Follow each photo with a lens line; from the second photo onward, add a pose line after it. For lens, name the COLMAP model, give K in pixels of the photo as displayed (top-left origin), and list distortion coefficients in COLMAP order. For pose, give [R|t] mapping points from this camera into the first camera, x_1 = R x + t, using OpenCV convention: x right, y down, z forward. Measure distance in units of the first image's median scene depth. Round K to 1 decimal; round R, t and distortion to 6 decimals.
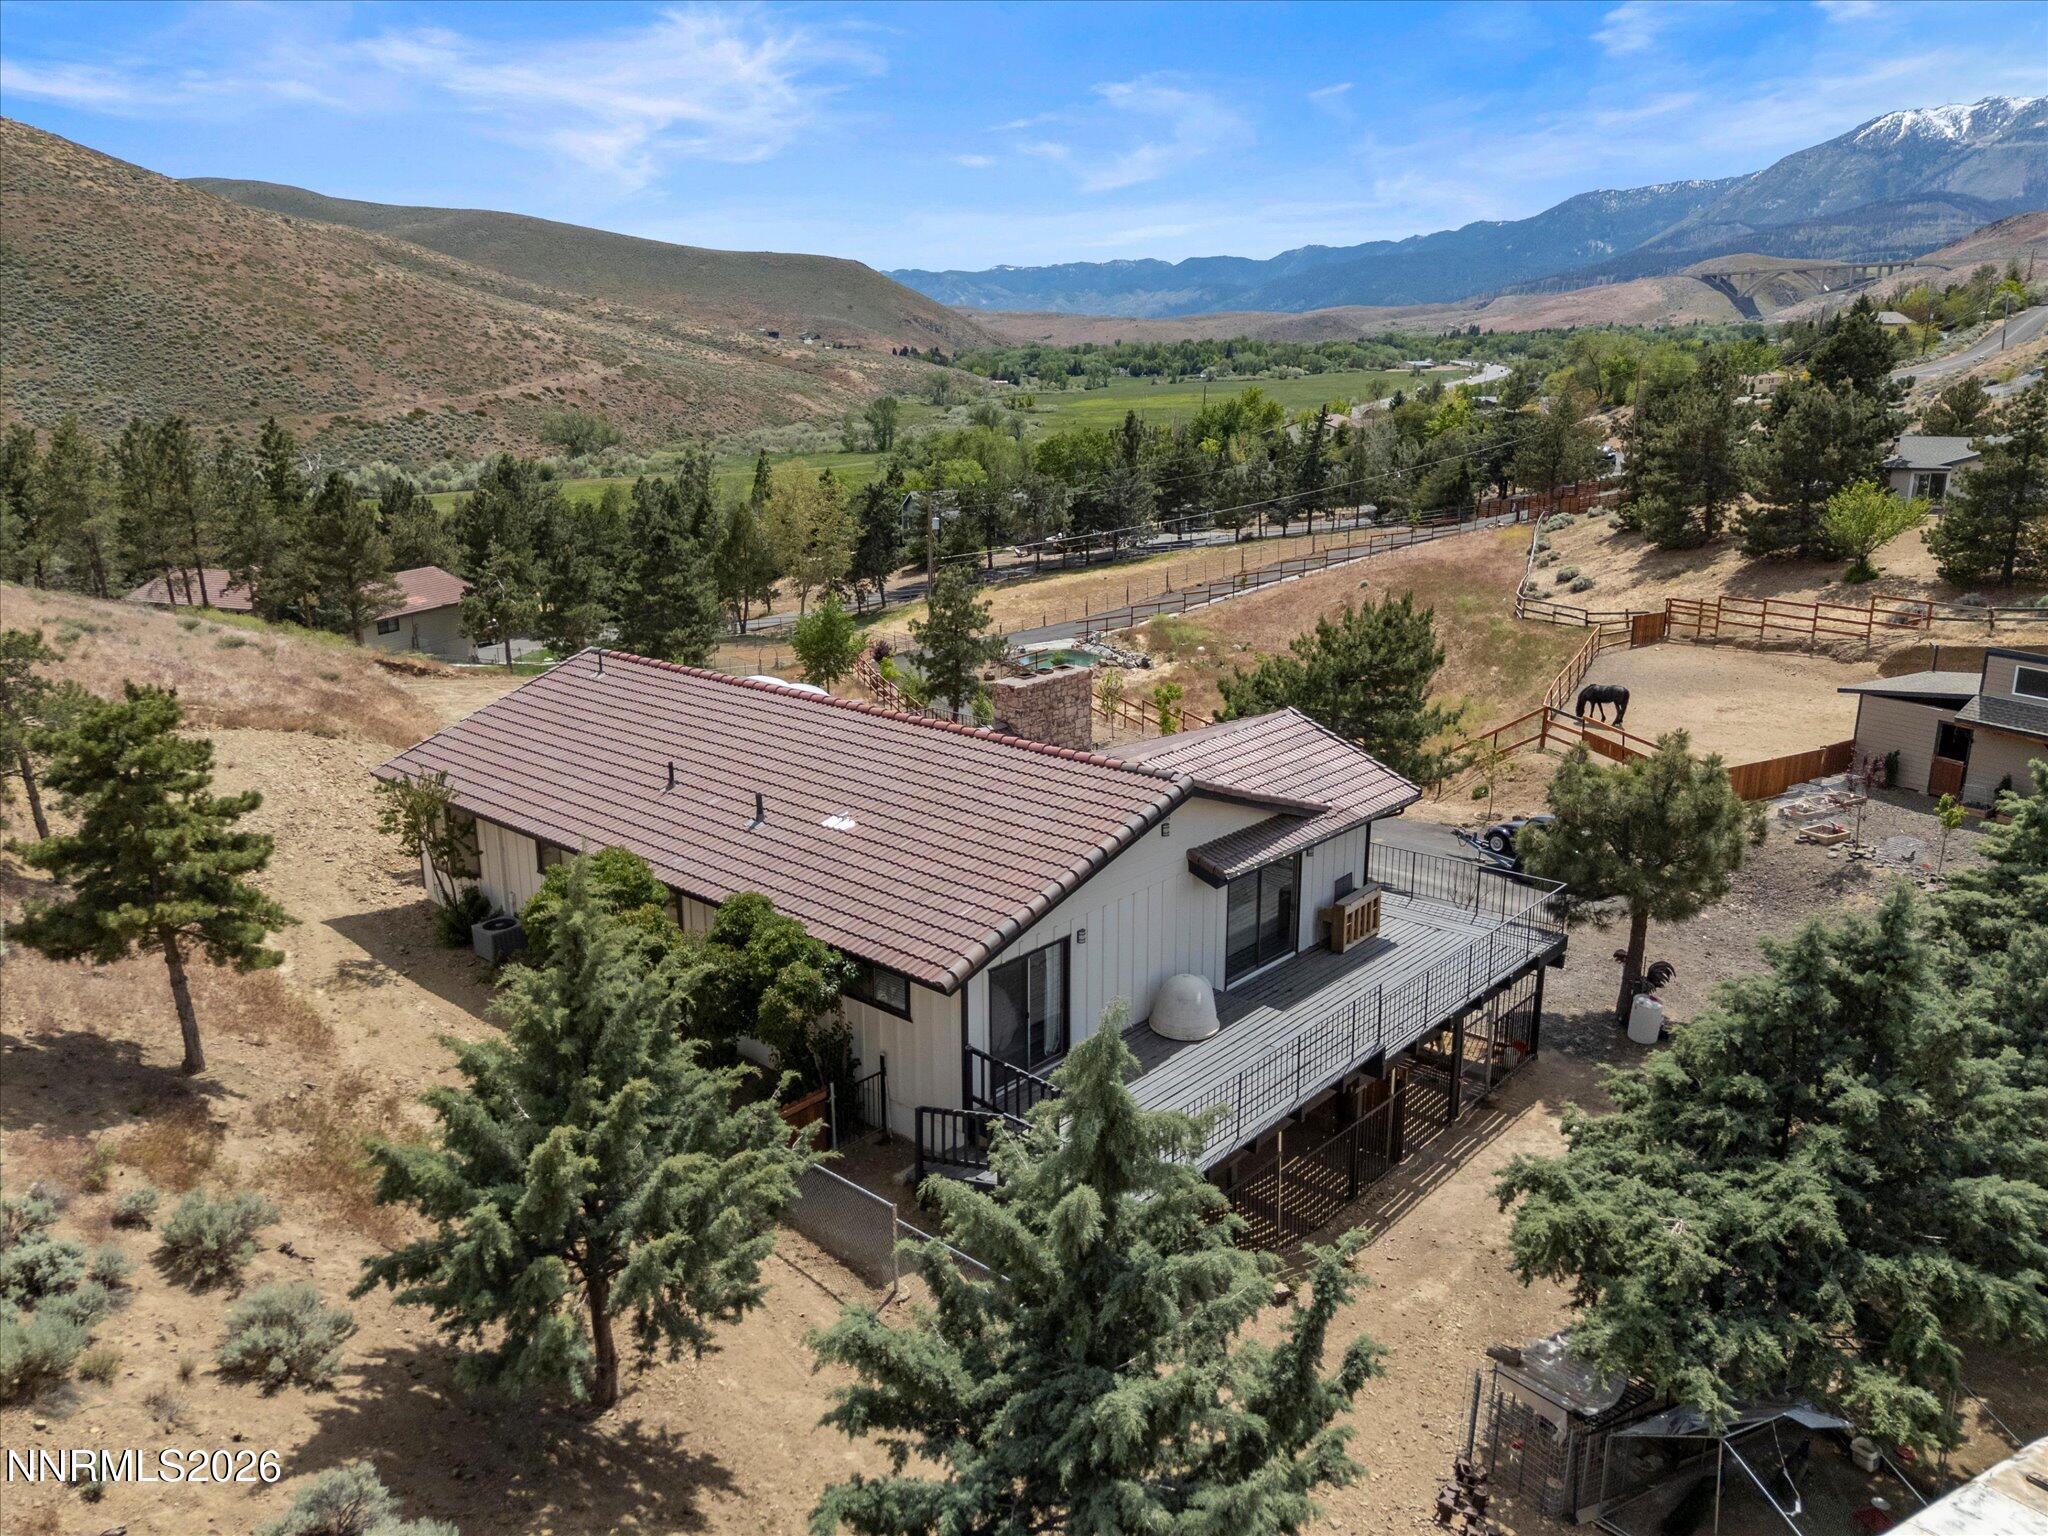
lens RADIAL K [[1512.4, 0, 1024.0], [0, 1512.4, 768.0], [0, 0, 1]] dist [0.075417, -0.065268]
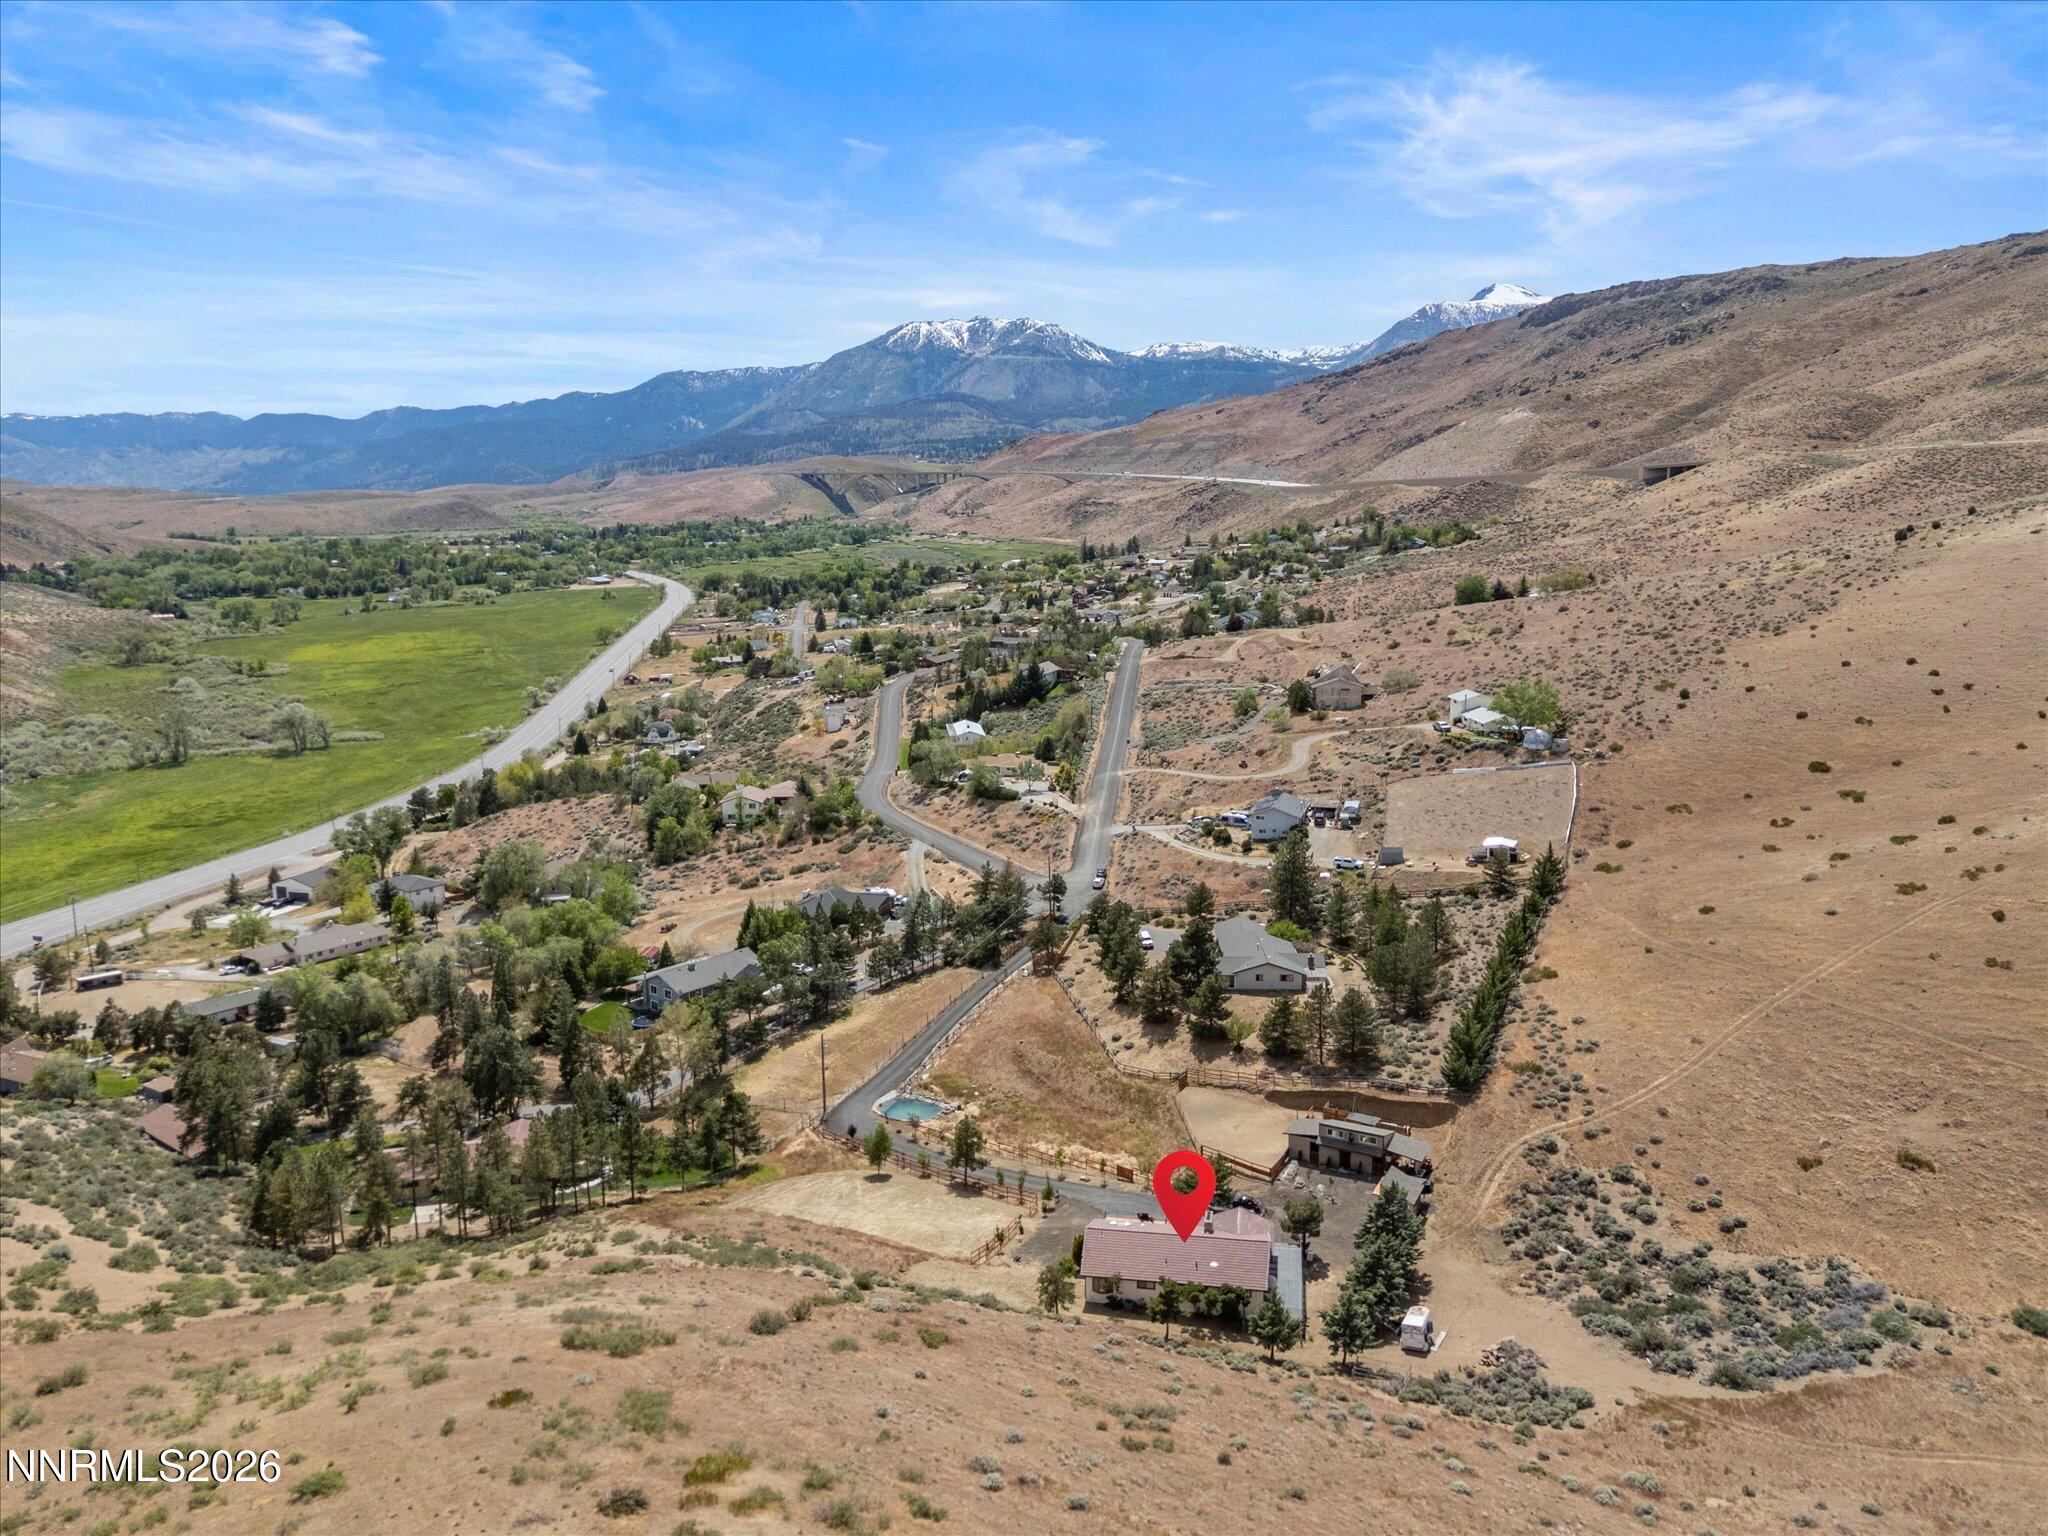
lens RADIAL K [[1512.4, 0, 1024.0], [0, 1512.4, 768.0], [0, 0, 1]] dist [0.075417, -0.065268]
pose [[0.849542, -0.096797, 0.518563, -0.870935], [0.146761, 0.987581, -0.056087, -0.391151], [-0.506694, 0.123753, 0.853198, -0.914006]]
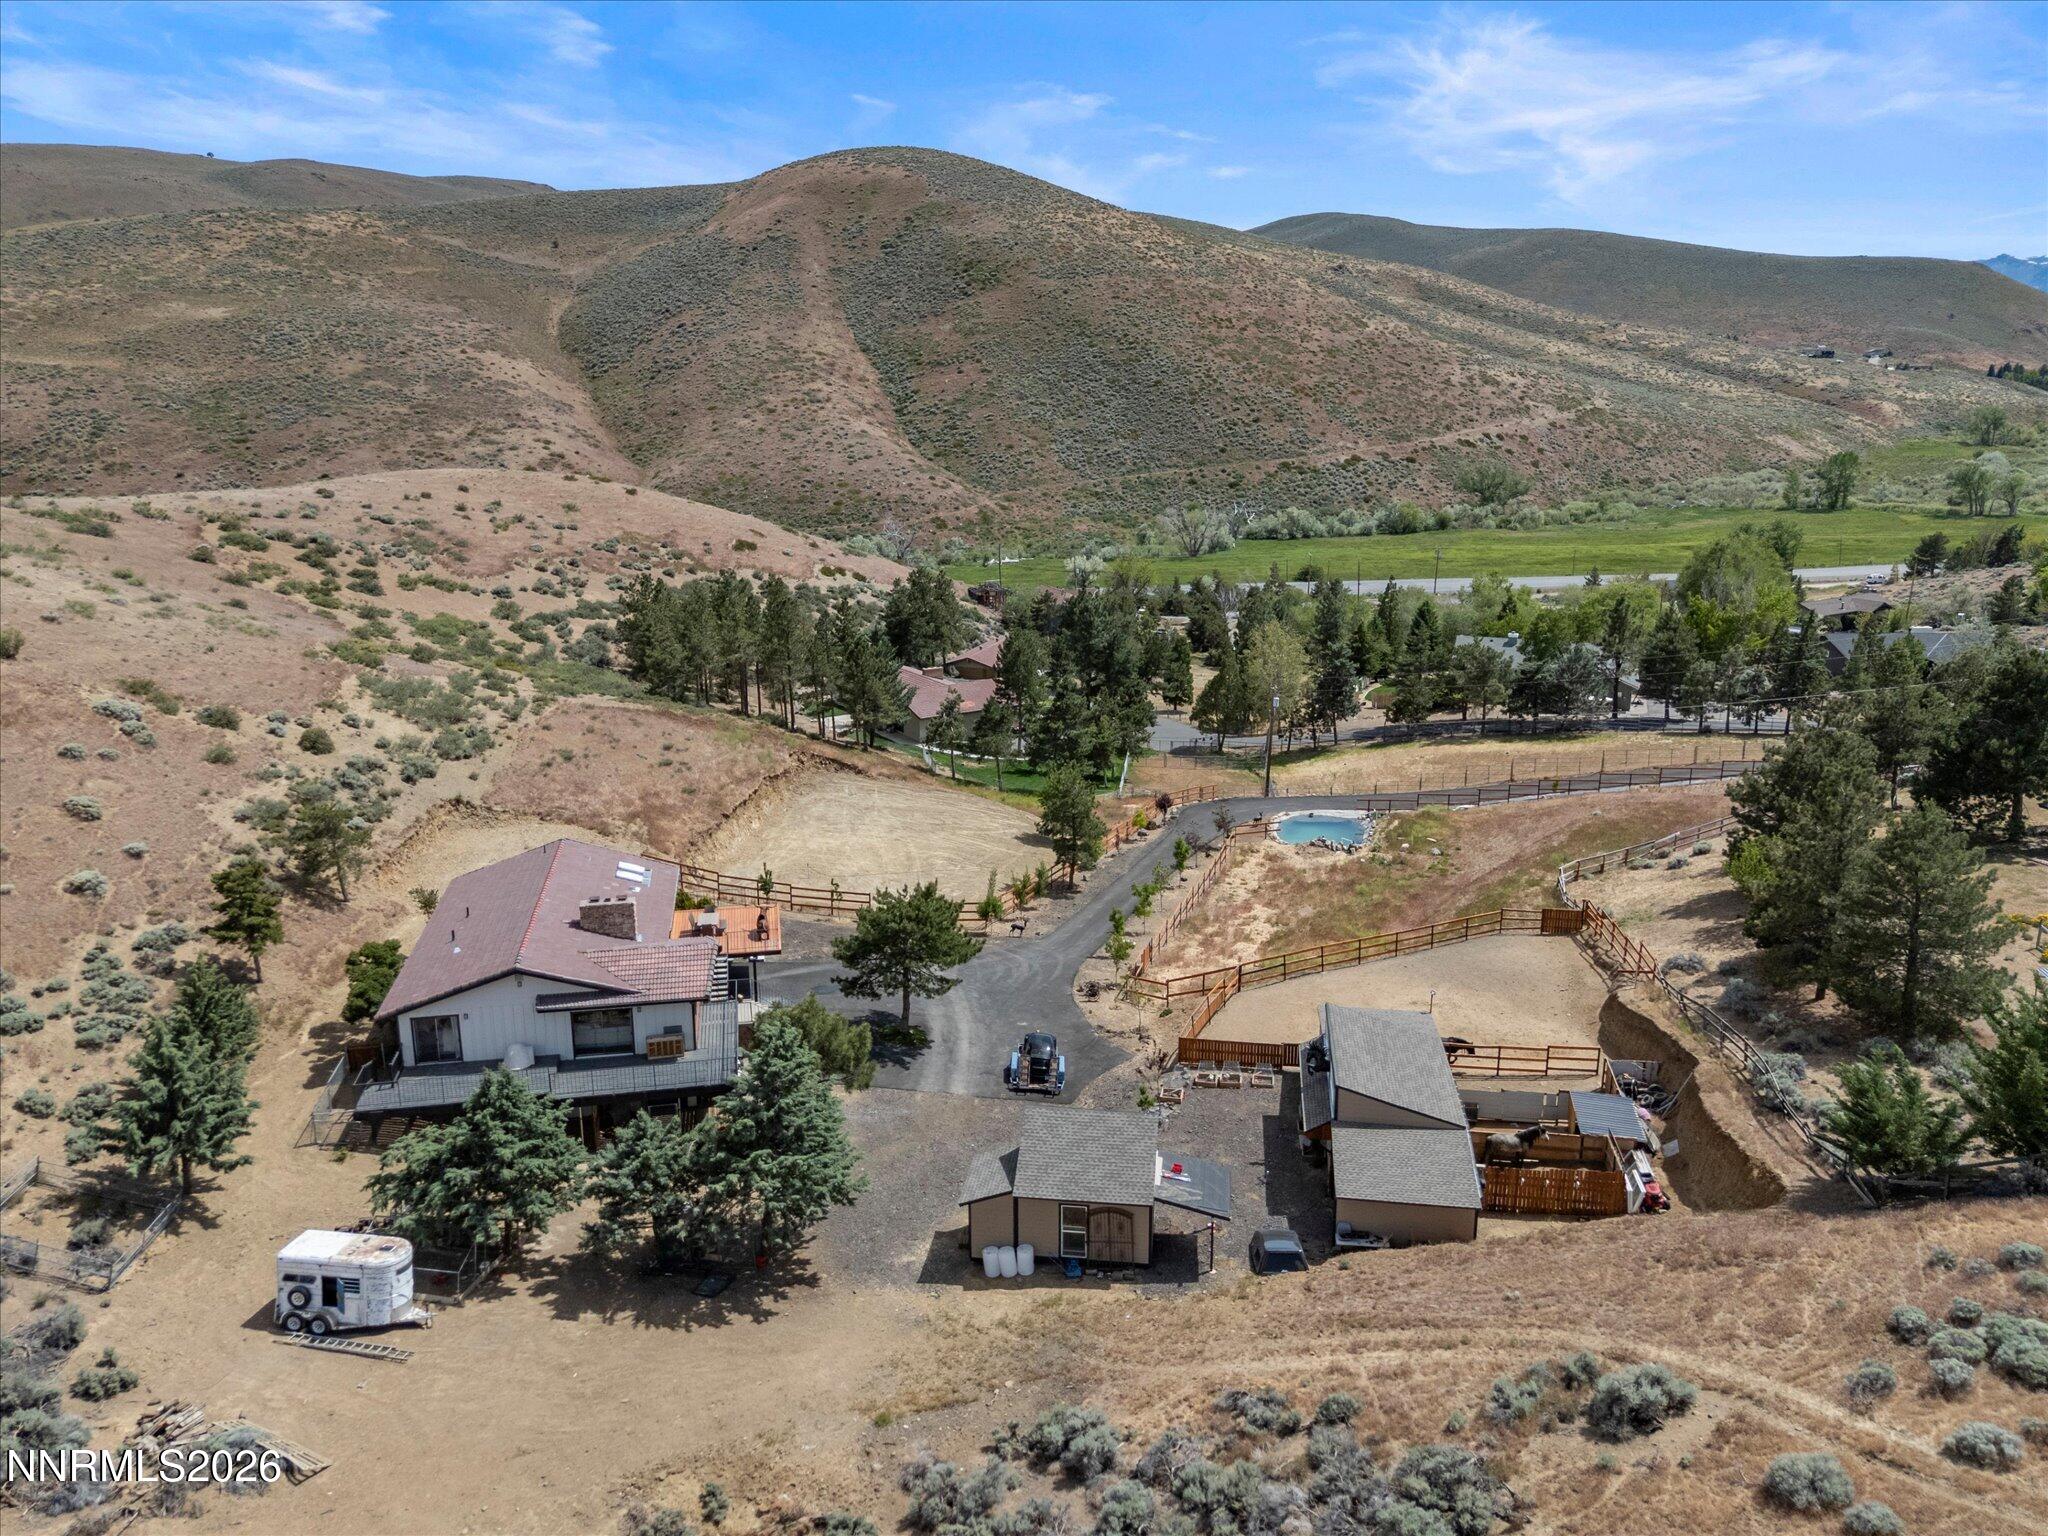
lens RADIAL K [[1498.7, 0, 1013.9], [0, 1498.7, 803.9], [0, 0, 1]] dist [0.028590, -0.005333]
pose [[0.787013, 0.176789, -0.591063, 0.533991], [-0.163106, 0.983598, 0.077019, -0.142797], [0.594984, 0.035791, 0.802940, -0.123045]]
